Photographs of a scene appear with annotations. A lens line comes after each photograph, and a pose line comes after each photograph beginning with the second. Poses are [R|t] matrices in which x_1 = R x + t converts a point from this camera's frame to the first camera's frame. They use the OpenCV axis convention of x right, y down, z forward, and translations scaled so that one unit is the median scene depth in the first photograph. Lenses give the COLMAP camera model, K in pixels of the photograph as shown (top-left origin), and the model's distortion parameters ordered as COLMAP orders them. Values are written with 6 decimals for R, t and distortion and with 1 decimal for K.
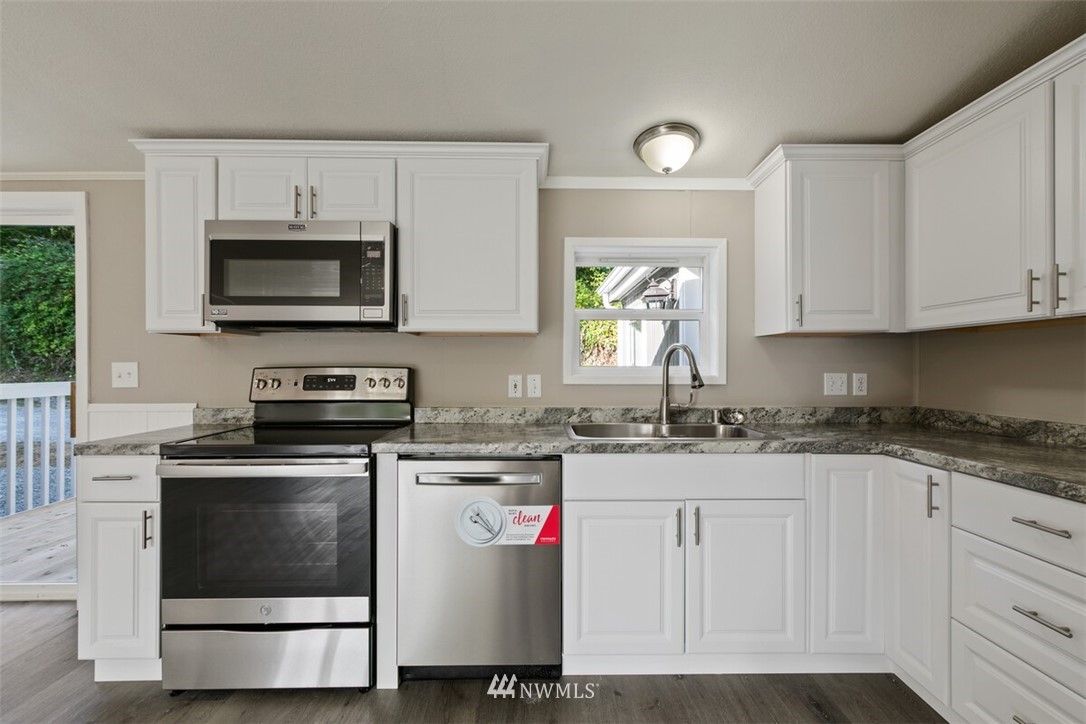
lens RADIAL K [[482.1, 0, 545.3], [0, 482.1, 362.9], [0, 0, 1]] dist [0.001211, 0.000234]
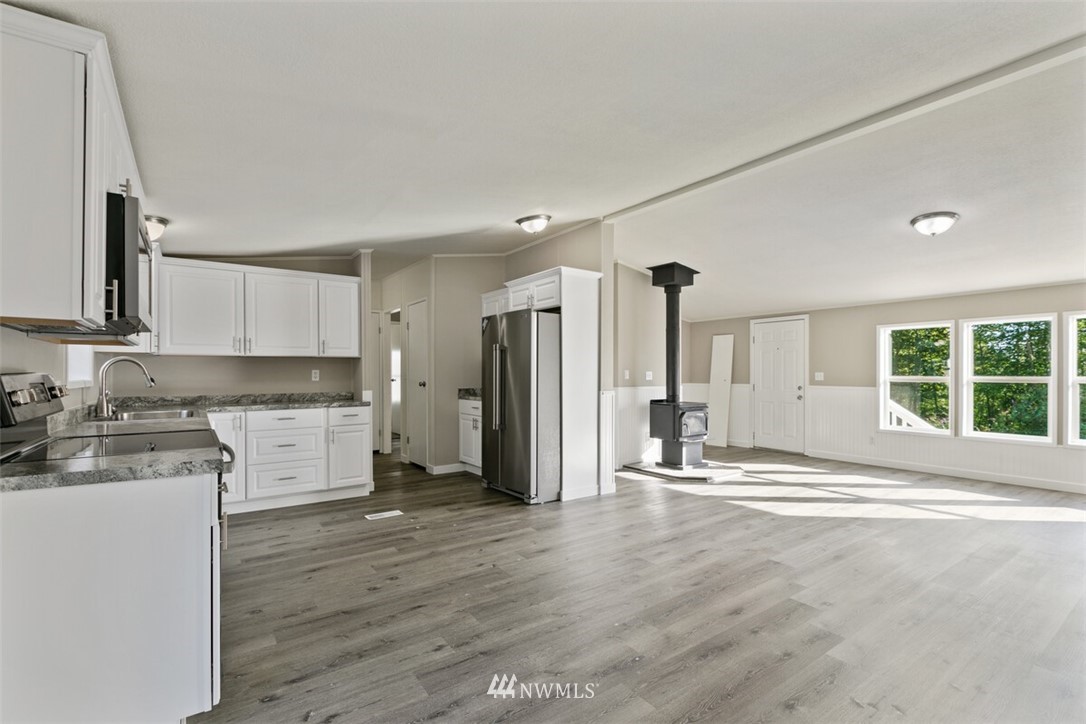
lens RADIAL K [[495.2, 0, 548.8], [0, 495.2, 375.7], [0, 0, 1]] dist [0.002260, 0.000152]
pose [[-0.571675, -0.003587, 0.820472, -1.746404], [-0.004221, 0.999990, 0.001431, 0.008957], [-0.820469, -0.002645, -0.571684, 0.870059]]
